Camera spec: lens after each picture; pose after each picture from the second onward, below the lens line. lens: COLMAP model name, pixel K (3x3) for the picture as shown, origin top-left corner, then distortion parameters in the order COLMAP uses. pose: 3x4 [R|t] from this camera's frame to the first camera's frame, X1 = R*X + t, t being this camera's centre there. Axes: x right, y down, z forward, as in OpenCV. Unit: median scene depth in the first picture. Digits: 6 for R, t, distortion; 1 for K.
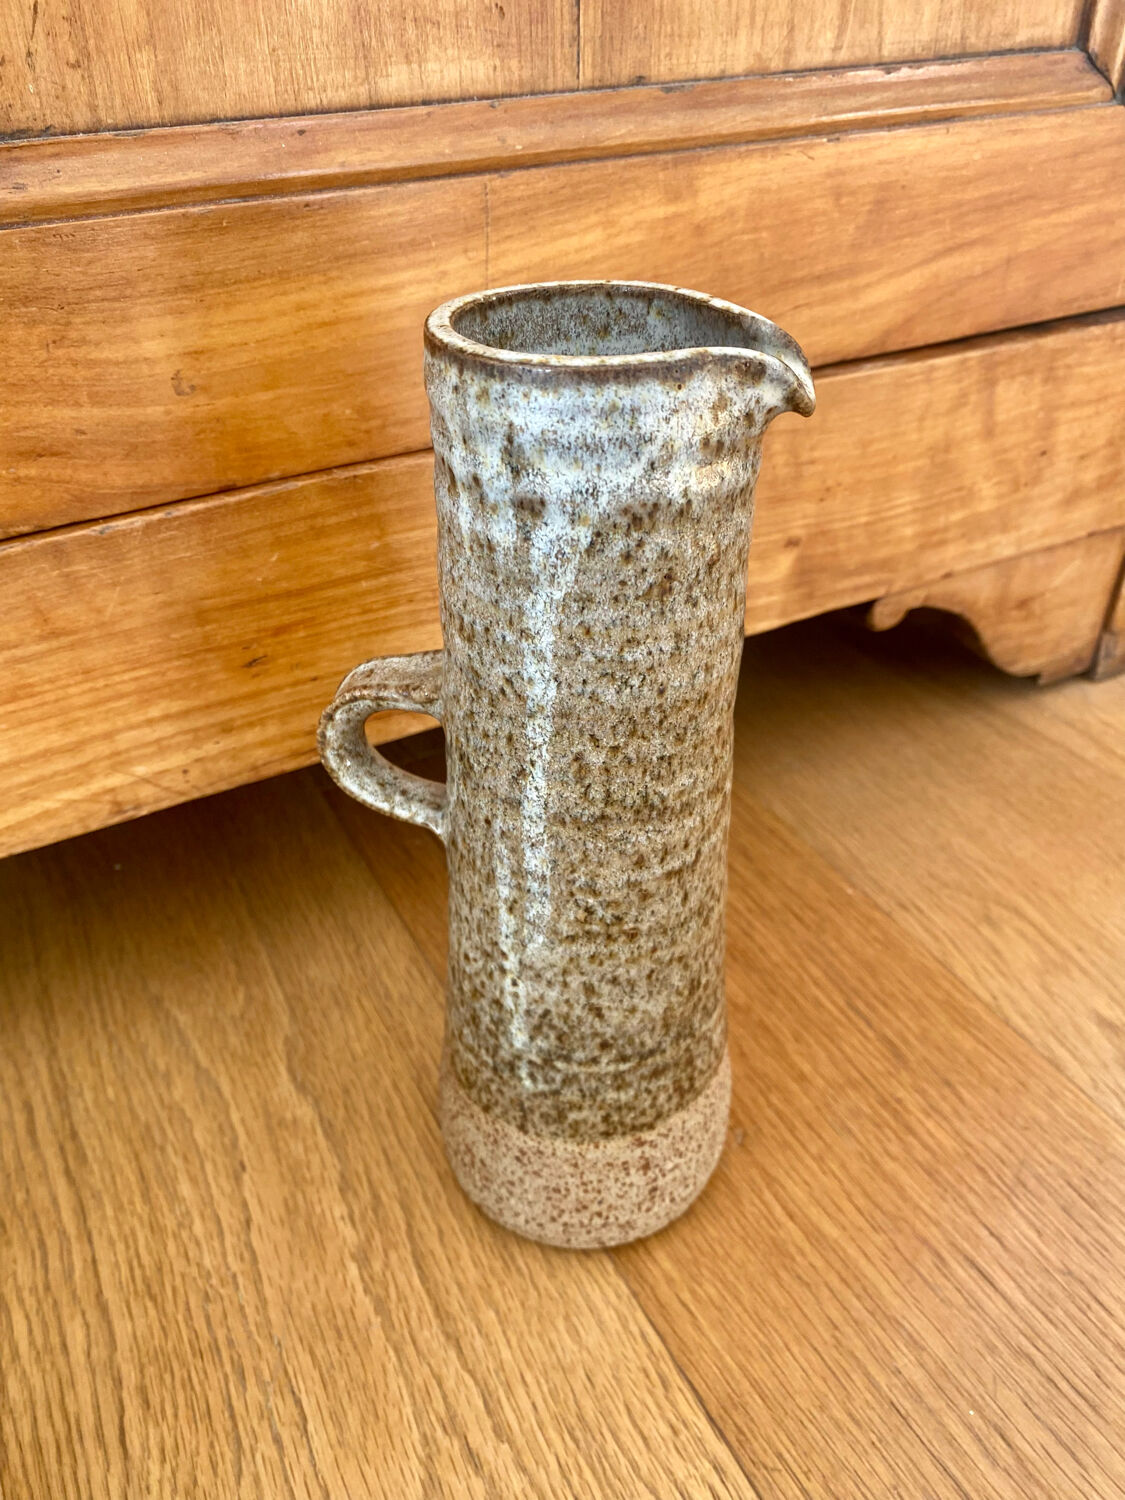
lens RADIAL K [[1172.1, 0, 561.1], [0, 1172.1, 717.3], [0, 0, 1]] dist [0.169246, -0.486061]
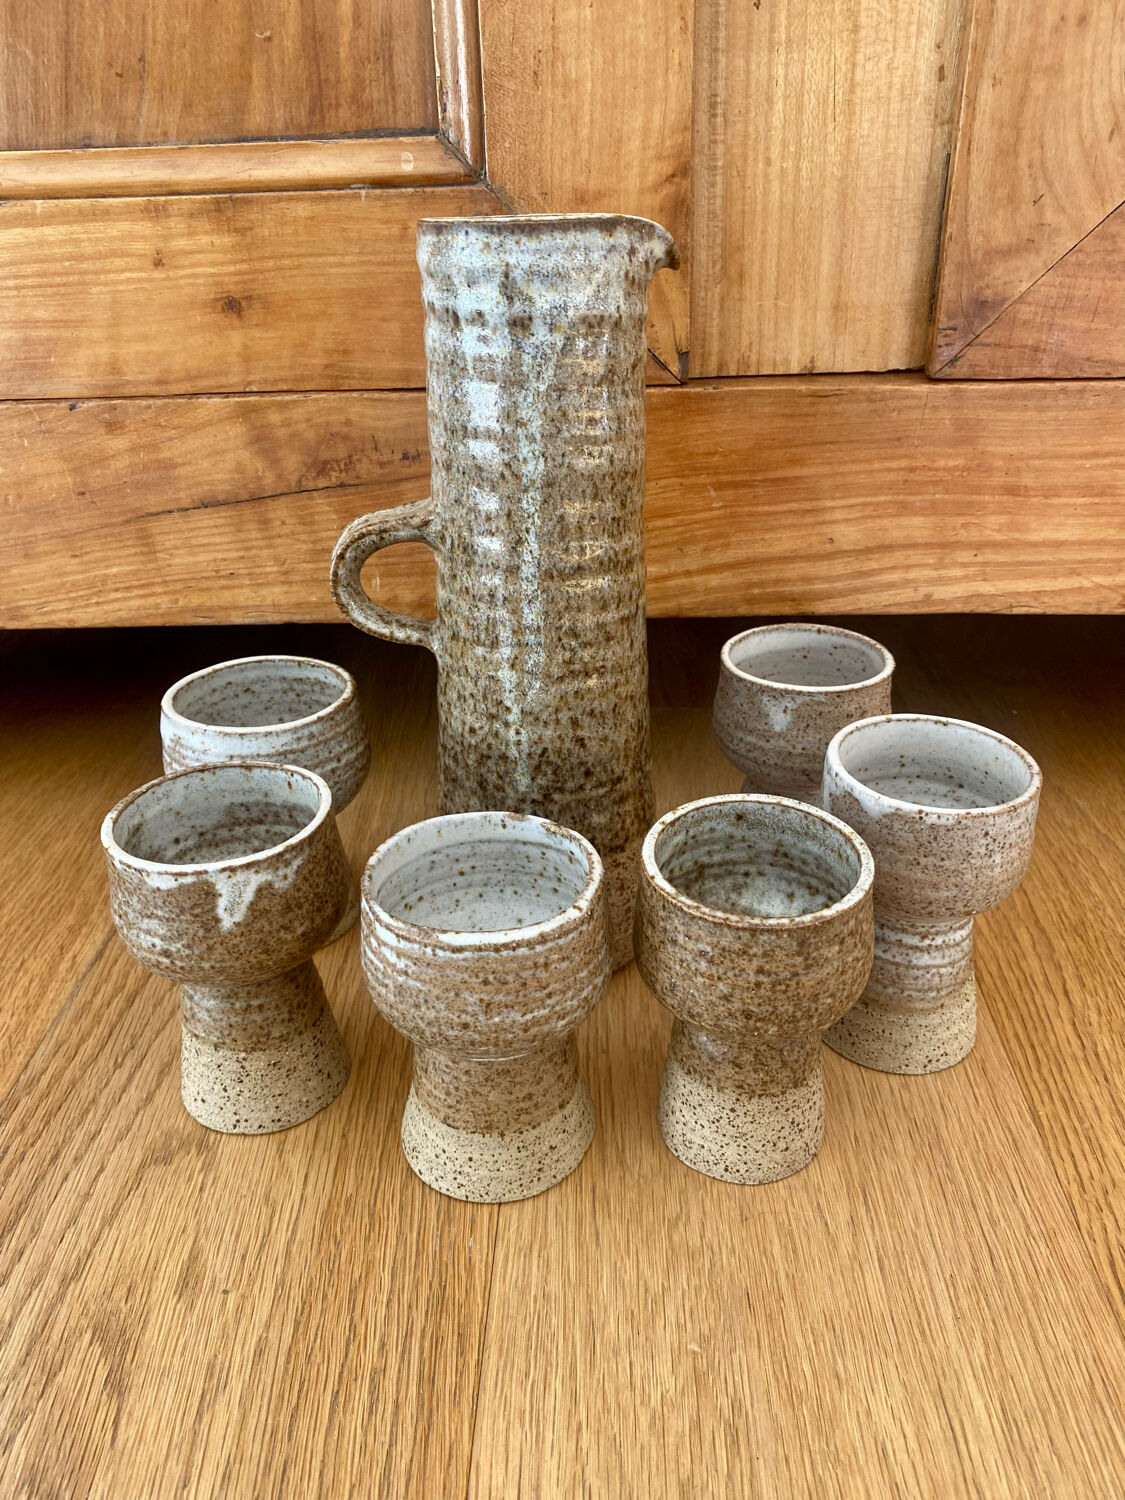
lens RADIAL K [[1177.0, 0, 558.9], [0, 1177.0, 754.0], [0, 0, 1]] dist [-0.019360, 0.034970]
pose [[0.955585, -0.146868, 0.255512, -0.377570], [0.175894, 0.979853, -0.094602, 0.430537], [-0.236470, 0.135344, 0.962166, -0.309457]]
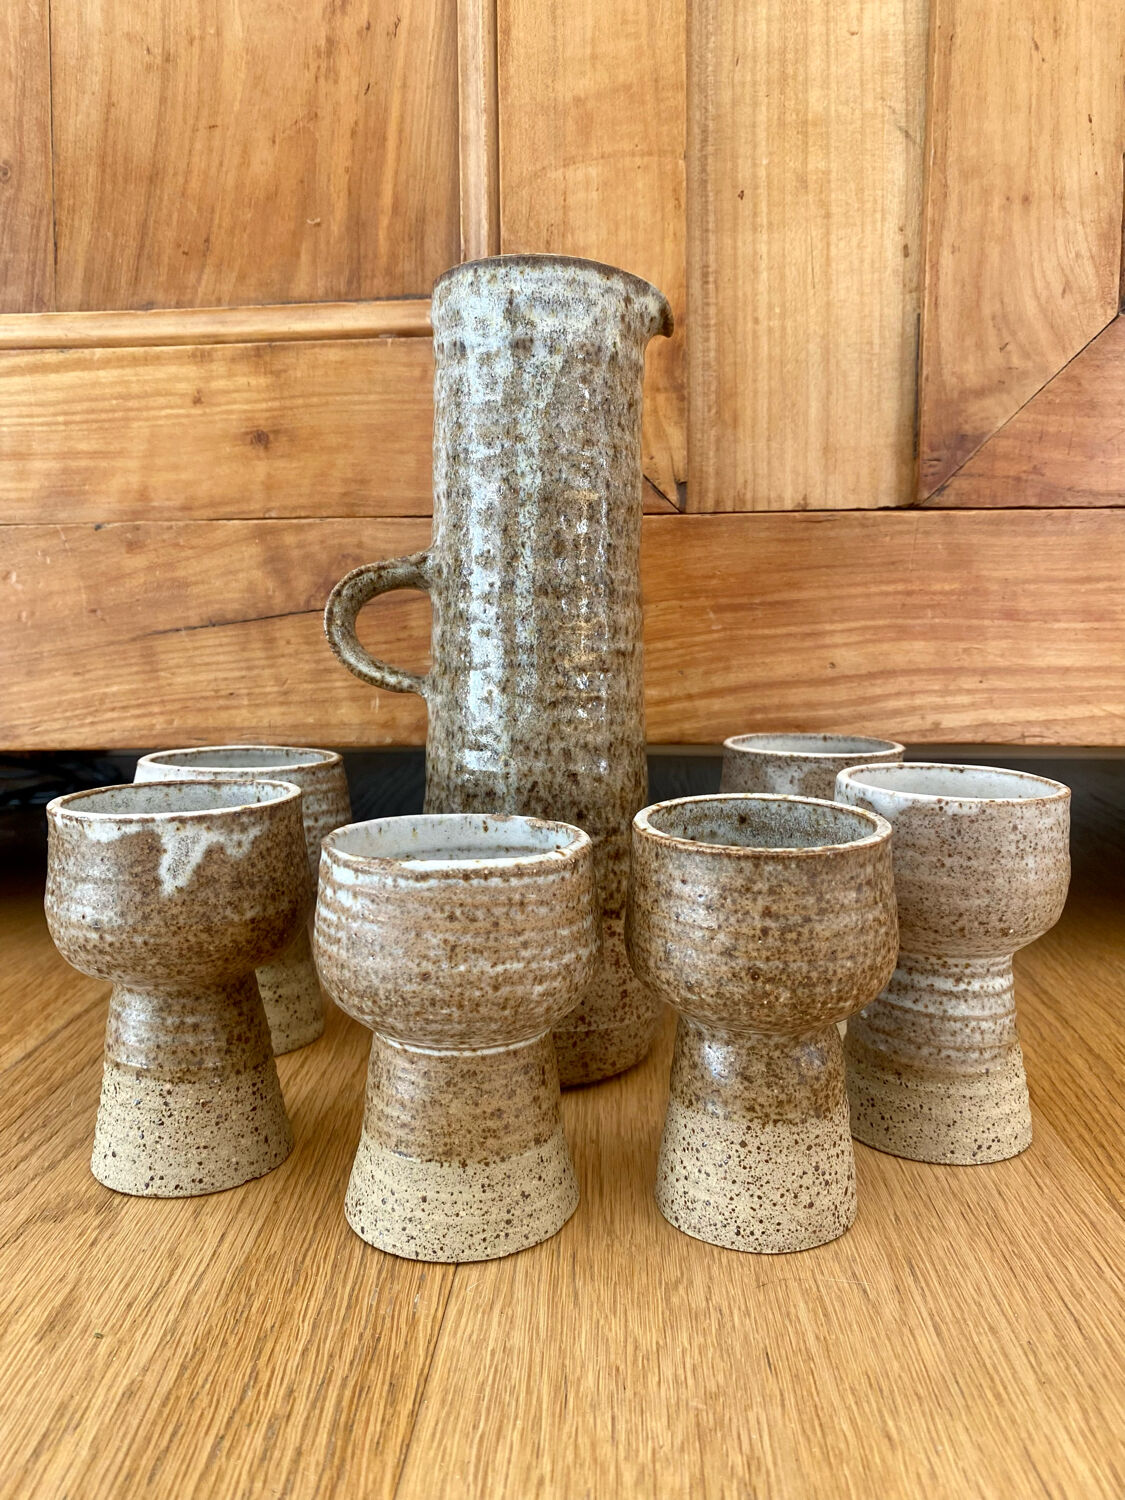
lens RADIAL K [[1179.2, 0, 558.7], [0, 1179.2, 749.2], [0, 0, 1]] dist [-0.005434, 0.002255]
pose [[0.961690, -0.027869, 0.272720, -0.367116], [0.148624, 0.888933, -0.433254, 0.856358], [-0.230356, 0.457189, 0.859020, -0.103097]]
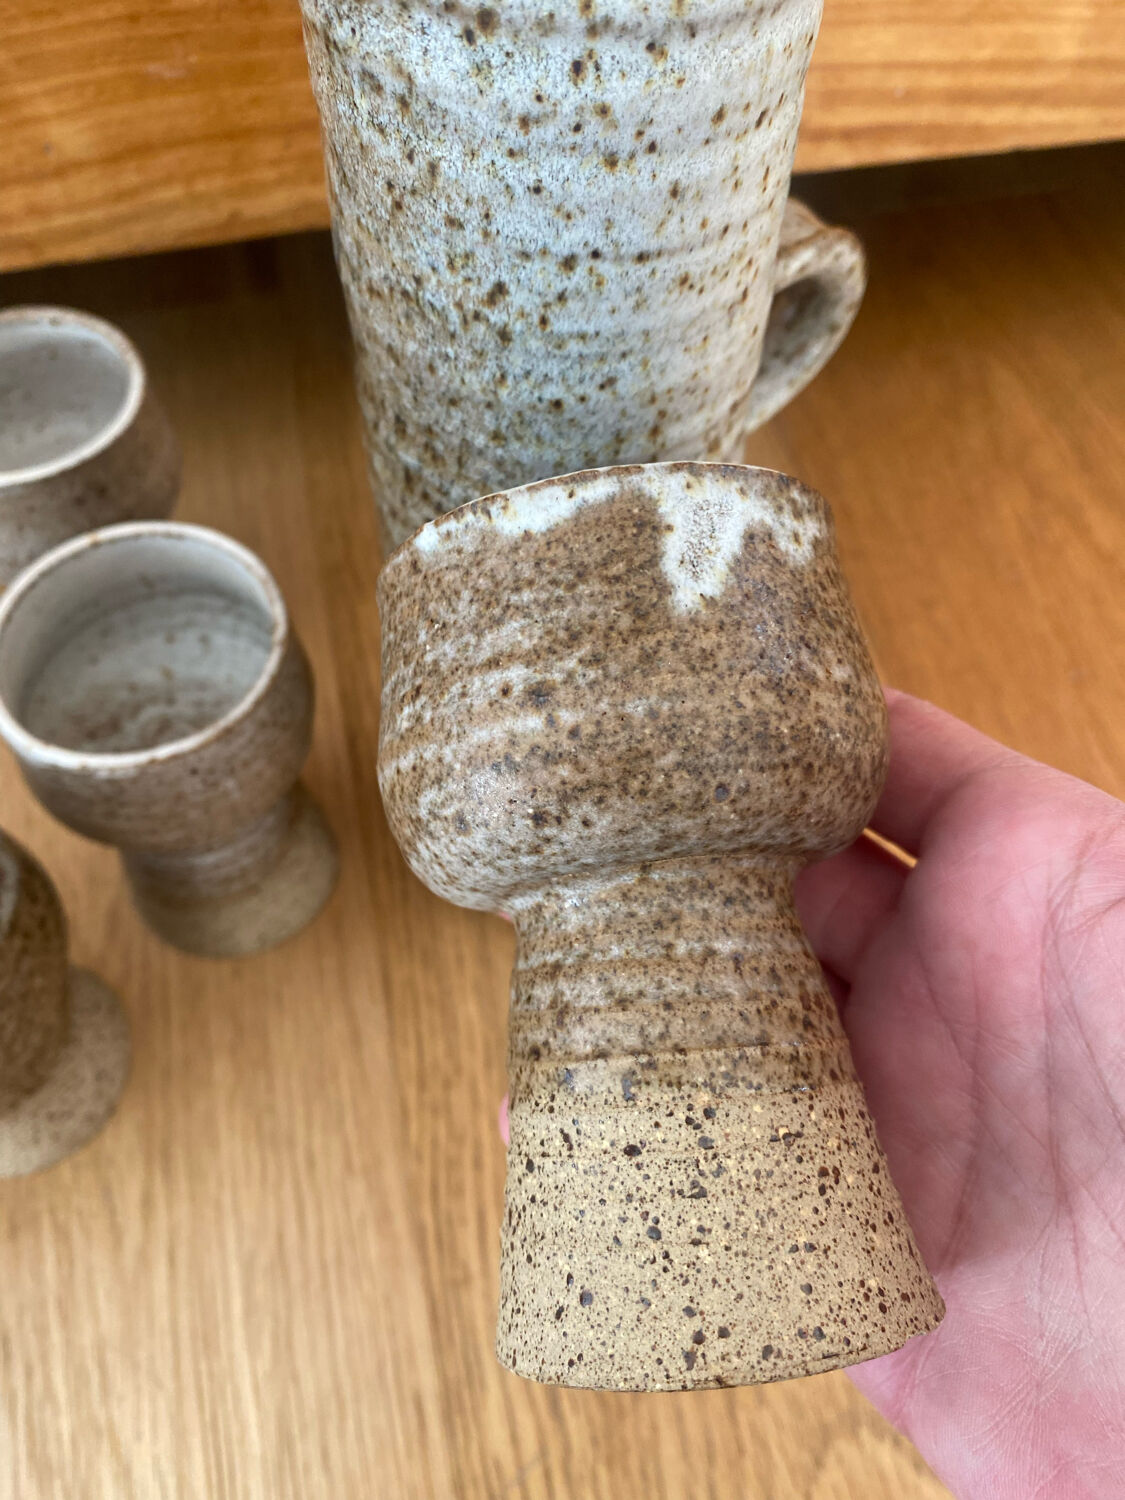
lens RADIAL K [[1172.1, 0, 561.1], [0, 1172.1, 717.3], [0, 0, 1]] dist [0.169246, -0.486061]
pose [[0.969746, -0.047920, 0.239368, -0.607212], [0.212375, 0.649122, -0.730437, 0.838339], [-0.120377, 0.759174, 0.639660, 0.727880]]
